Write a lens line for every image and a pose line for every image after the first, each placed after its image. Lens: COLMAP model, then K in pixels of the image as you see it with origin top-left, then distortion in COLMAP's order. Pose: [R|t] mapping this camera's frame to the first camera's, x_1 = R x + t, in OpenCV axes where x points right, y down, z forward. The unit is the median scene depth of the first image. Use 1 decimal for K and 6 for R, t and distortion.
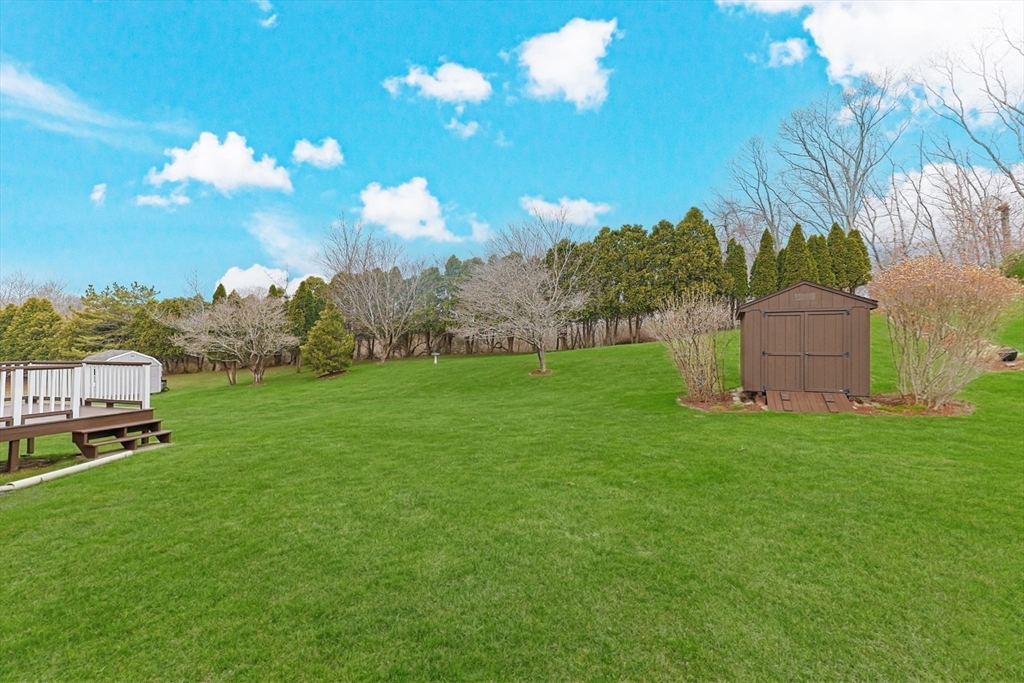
lens RADIAL K [[450.9, 0, 512.0], [0, 450.9, 341.5], [0, 0, 1]] dist [0.012947, 0.000282]
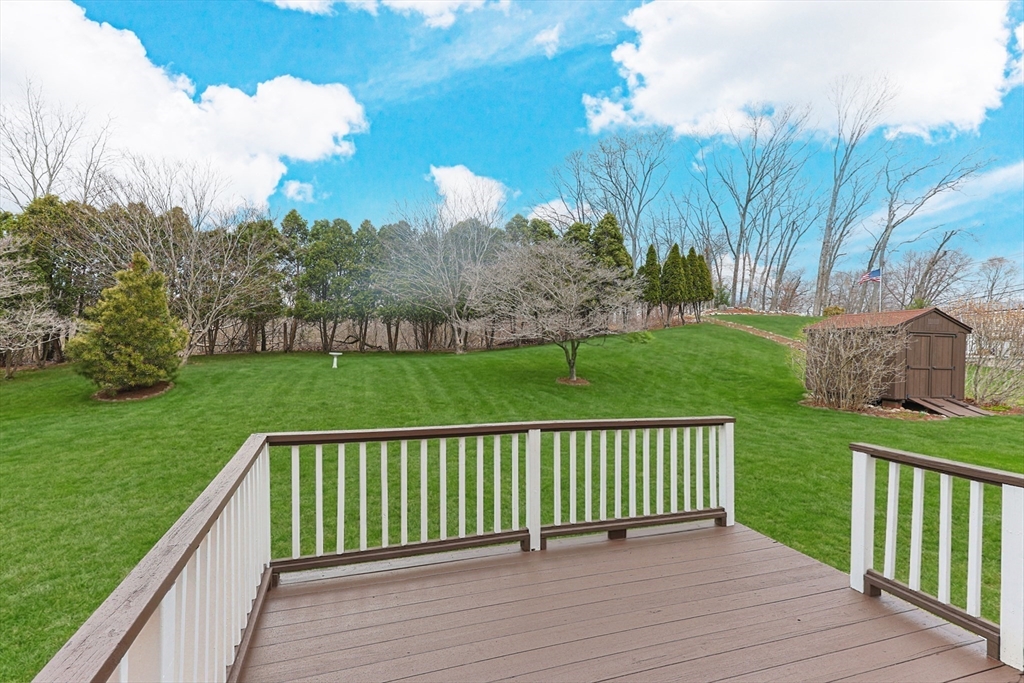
lens RADIAL K [[474.2, 0, 541.2], [0, 474.2, 343.8], [0, 0, 1]] dist [0.000837, 0.000047]
pose [[0.793548, 0.015390, 0.608313, -0.358508], [-0.031600, 0.999373, 0.015939, -0.008319], [-0.607687, -0.031871, 0.793537, 0.218384]]
